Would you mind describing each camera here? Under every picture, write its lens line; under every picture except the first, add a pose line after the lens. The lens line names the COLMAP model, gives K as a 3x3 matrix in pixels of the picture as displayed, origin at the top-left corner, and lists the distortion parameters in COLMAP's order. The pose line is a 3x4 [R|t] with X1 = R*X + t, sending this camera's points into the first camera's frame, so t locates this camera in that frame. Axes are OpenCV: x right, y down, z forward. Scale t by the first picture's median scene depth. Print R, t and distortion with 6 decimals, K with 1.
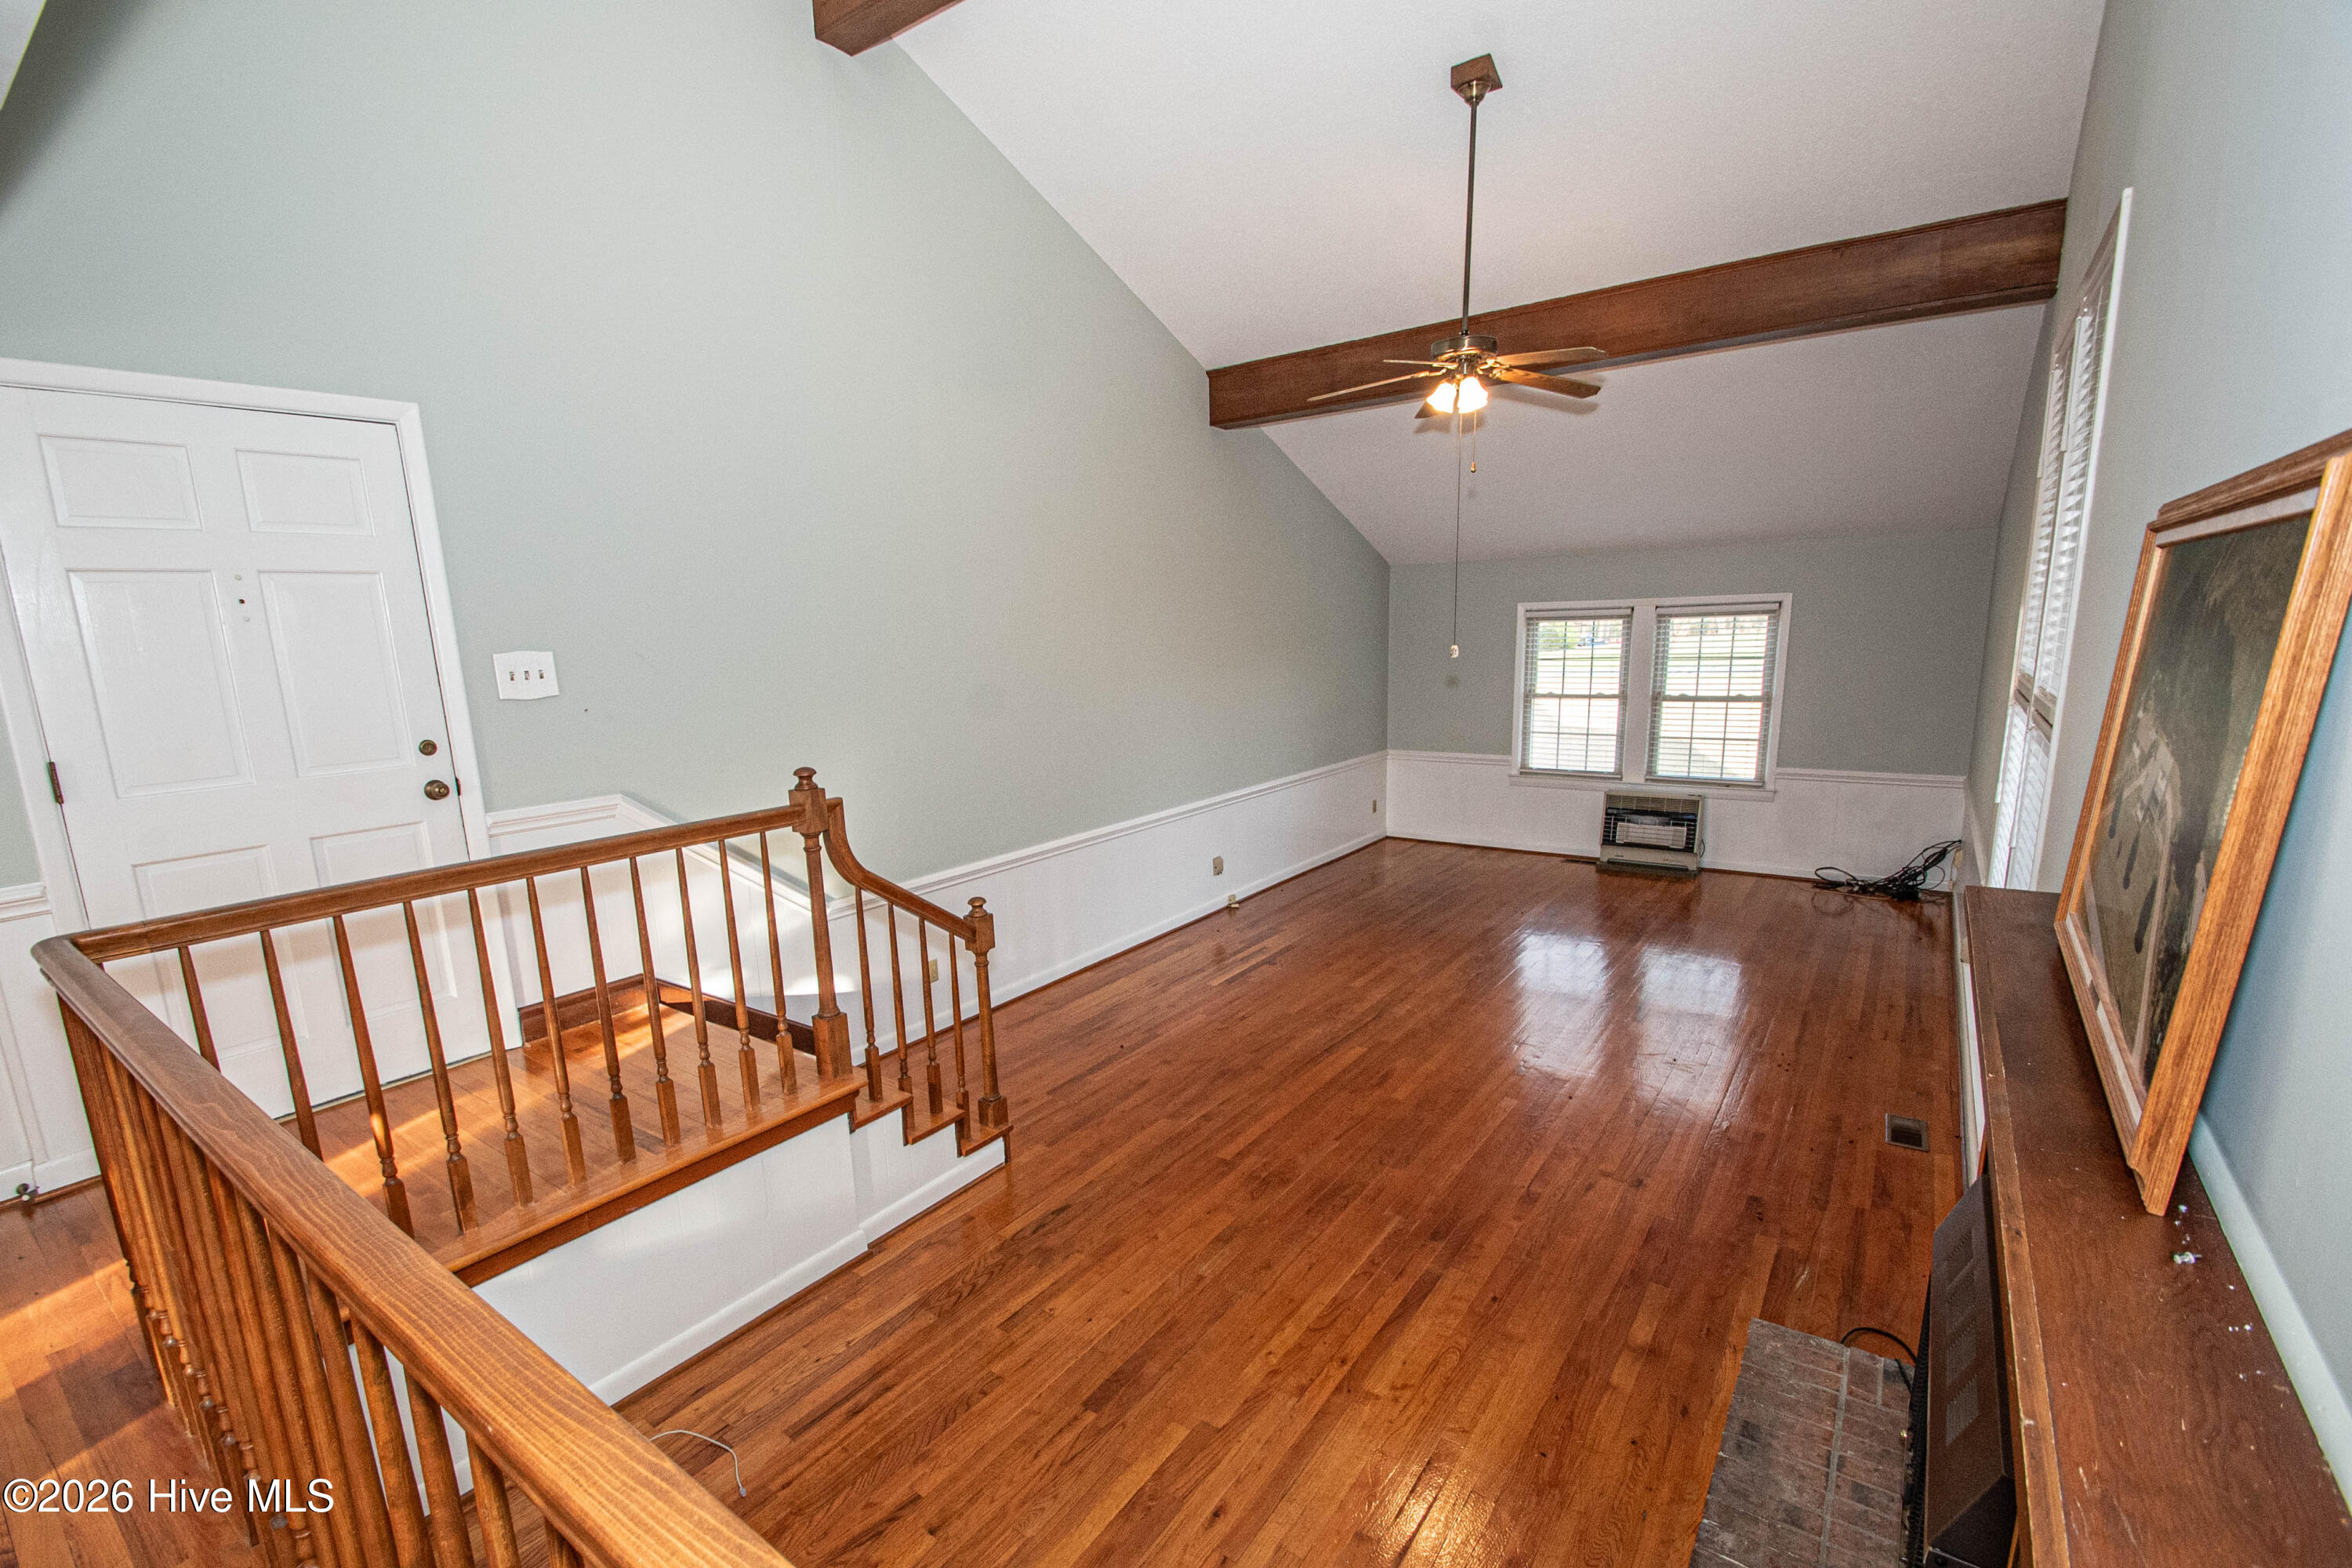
lens RADIAL K [[1025.4, 0, 1146.2], [0, 1025.4, 840.8], [0, 0, 1]] dist [0.004788, -0.011489]
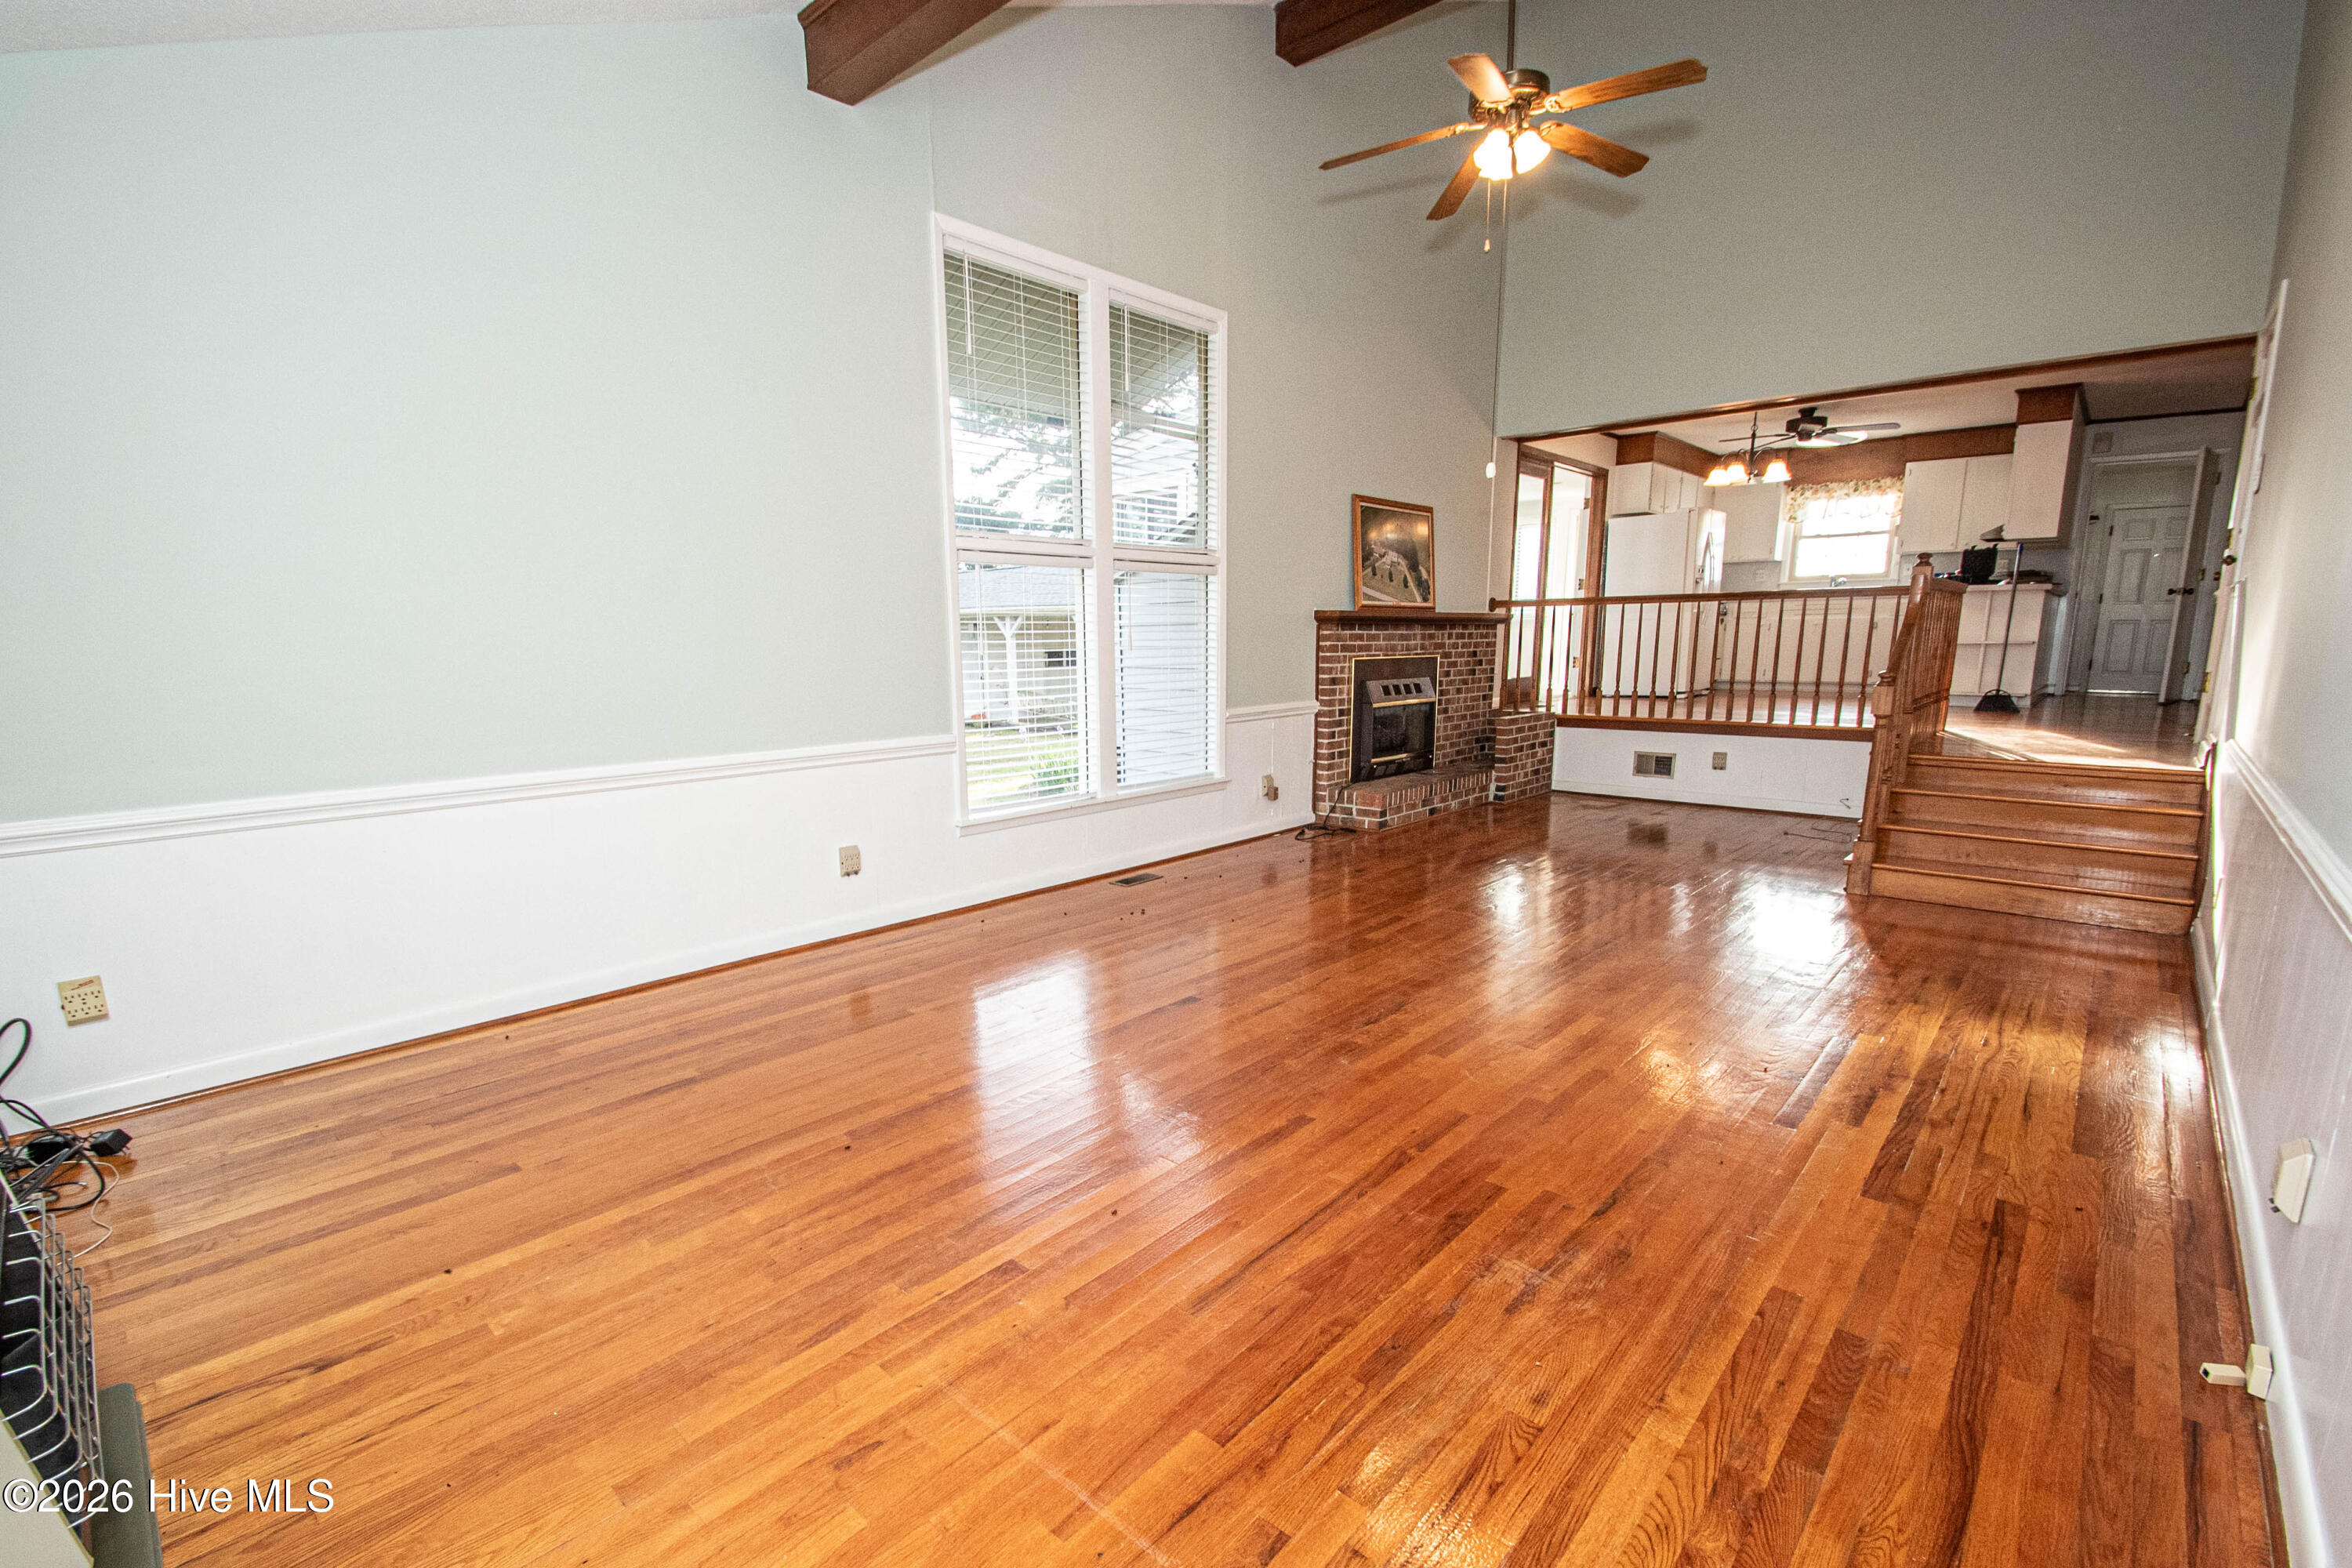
lens RADIAL K [[1025.4, 0, 1138.3], [0, 1025.4, 838.9], [0, 0, 1]] dist [0.004788, -0.011489]
pose [[-0.991657, 0.020139, 0.127322, 0.356436], [0.068200, 0.920123, 0.385646, -0.183436], [-0.109385, 0.391112, -0.913820, 1.400971]]
